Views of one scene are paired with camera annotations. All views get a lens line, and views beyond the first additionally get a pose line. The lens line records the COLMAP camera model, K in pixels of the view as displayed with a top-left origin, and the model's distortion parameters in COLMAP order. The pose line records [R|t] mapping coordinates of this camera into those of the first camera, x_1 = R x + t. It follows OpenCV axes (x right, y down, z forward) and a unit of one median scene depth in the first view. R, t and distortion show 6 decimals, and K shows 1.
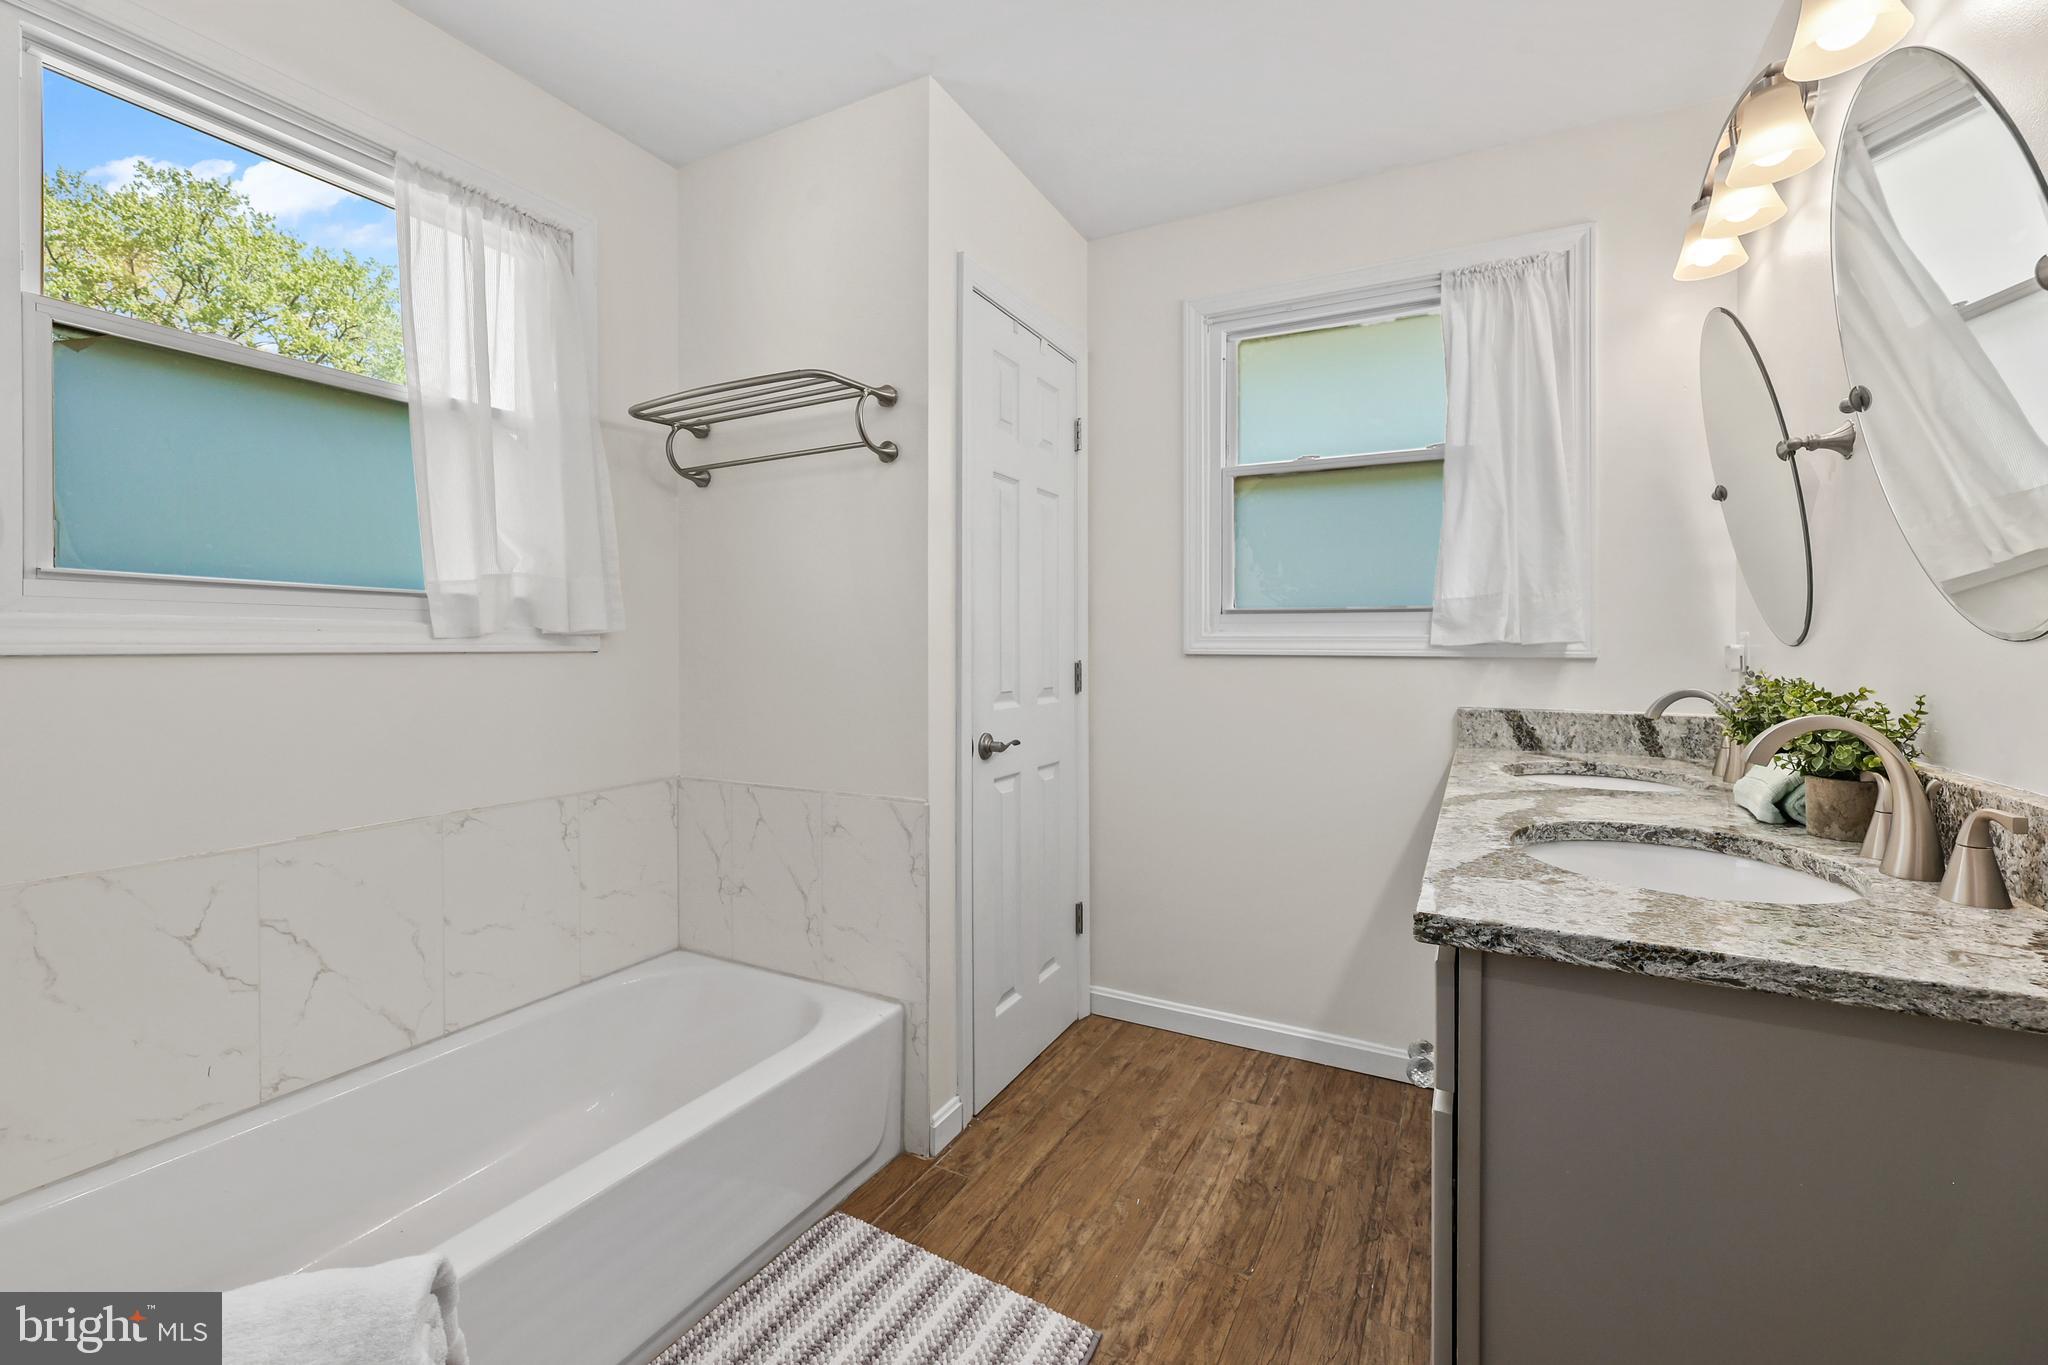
lens RADIAL K [[854.9, 0, 1026.8], [0, 854.9, 643.2], [0, 0, 1]] dist [0.000819, 0.000026]
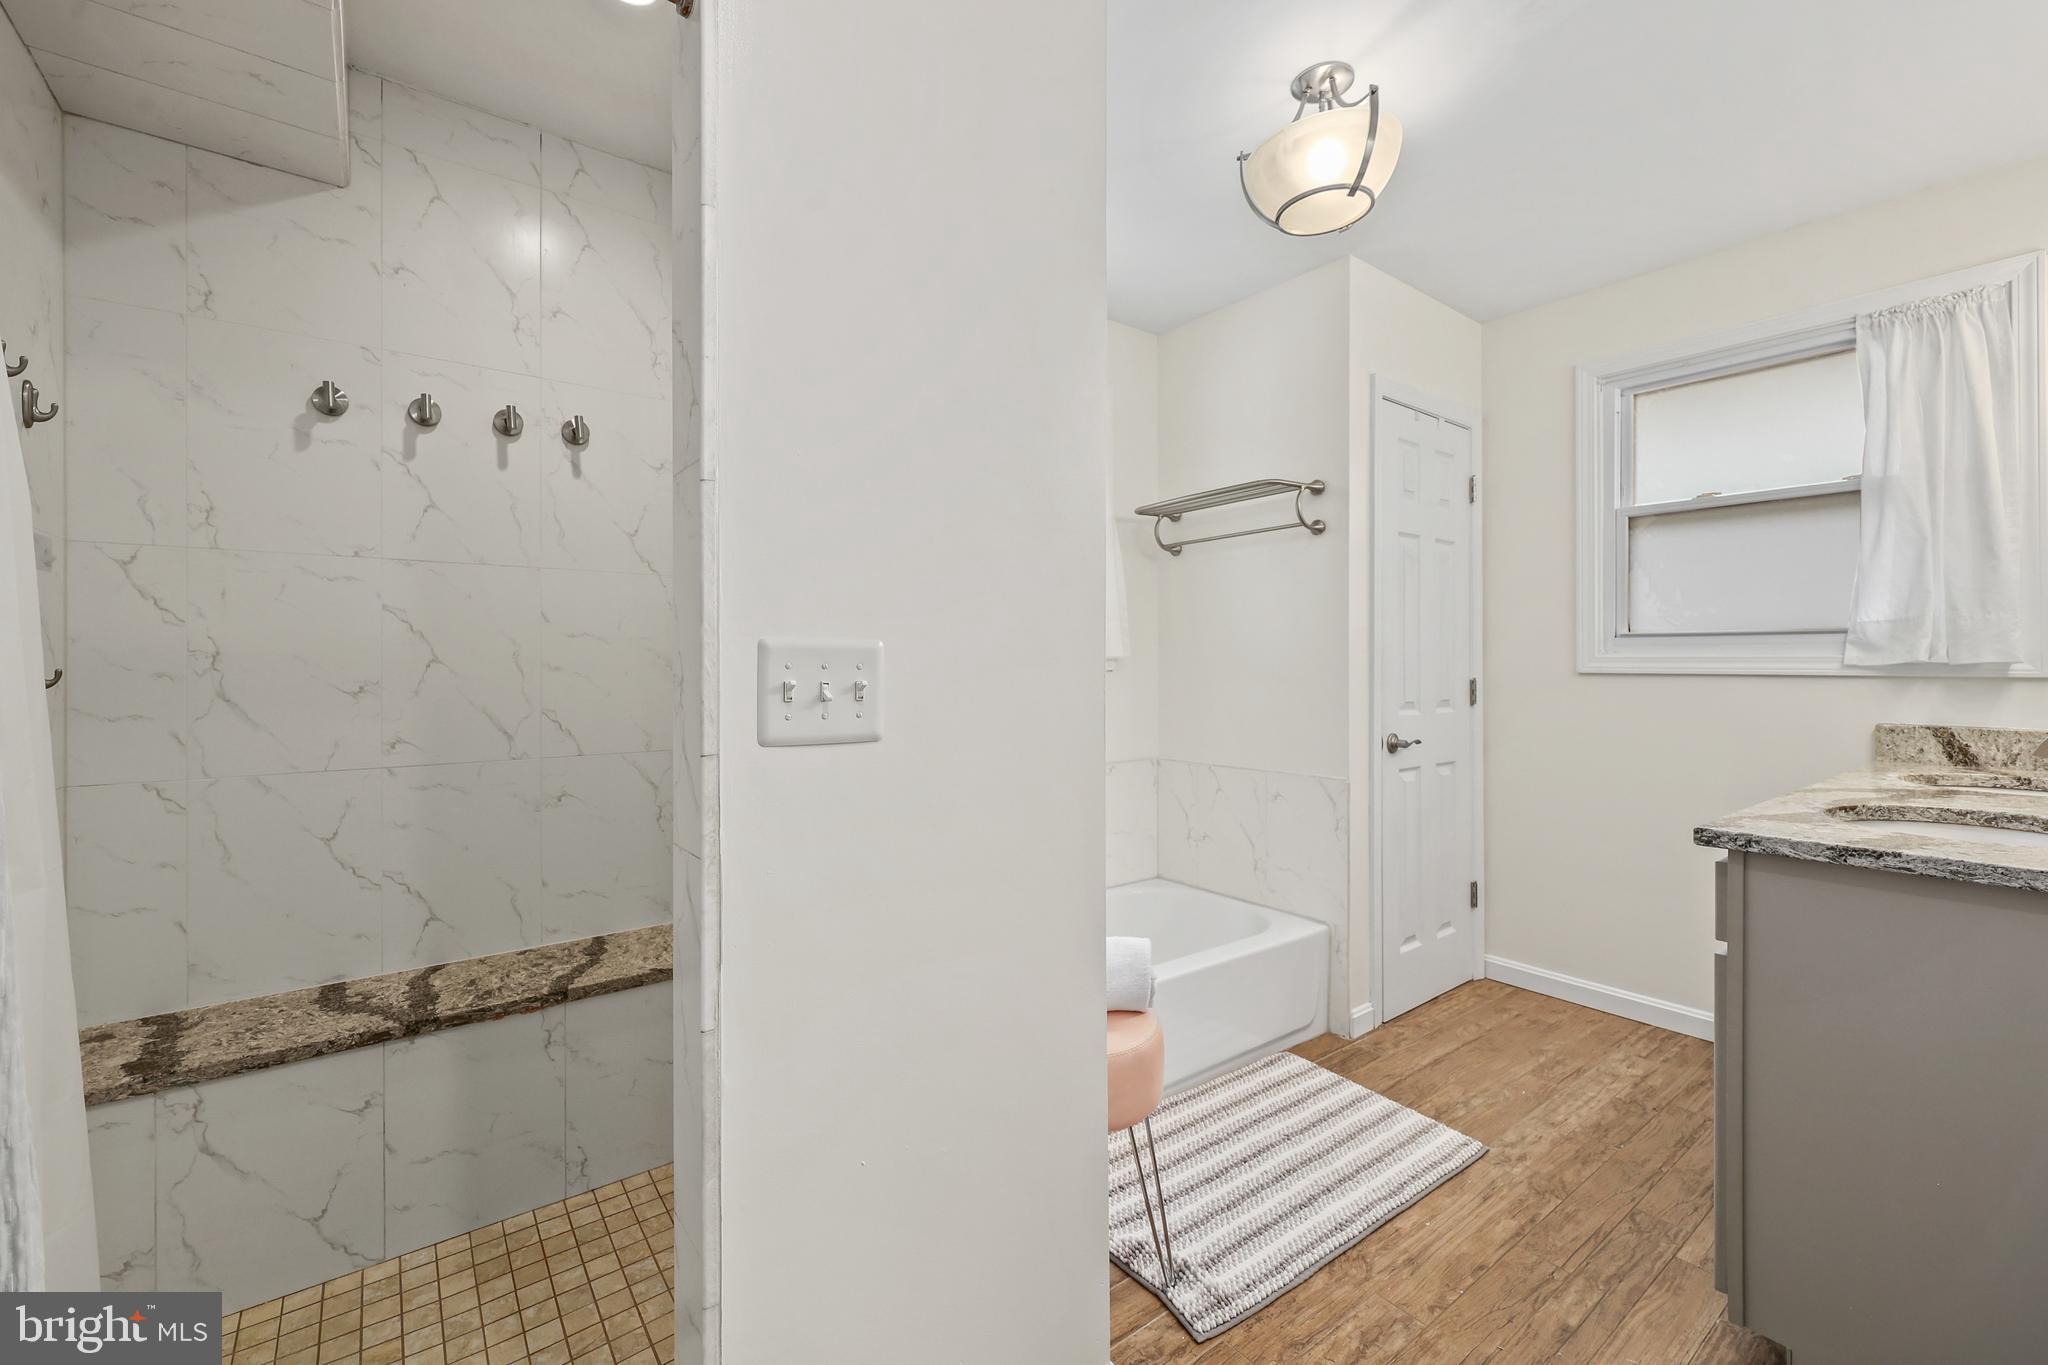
lens RADIAL K [[846.0, 0, 1019.0], [0, 846.0, 667.3], [0, 0, 1]] dist [-0.002906, -0.000290]
pose [[0.906225, -0.001050, -0.422794, -0.019300], [0.004445, 0.999965, 0.007044, -0.007372], [0.422772, -0.008263, 0.906198, -0.425676]]
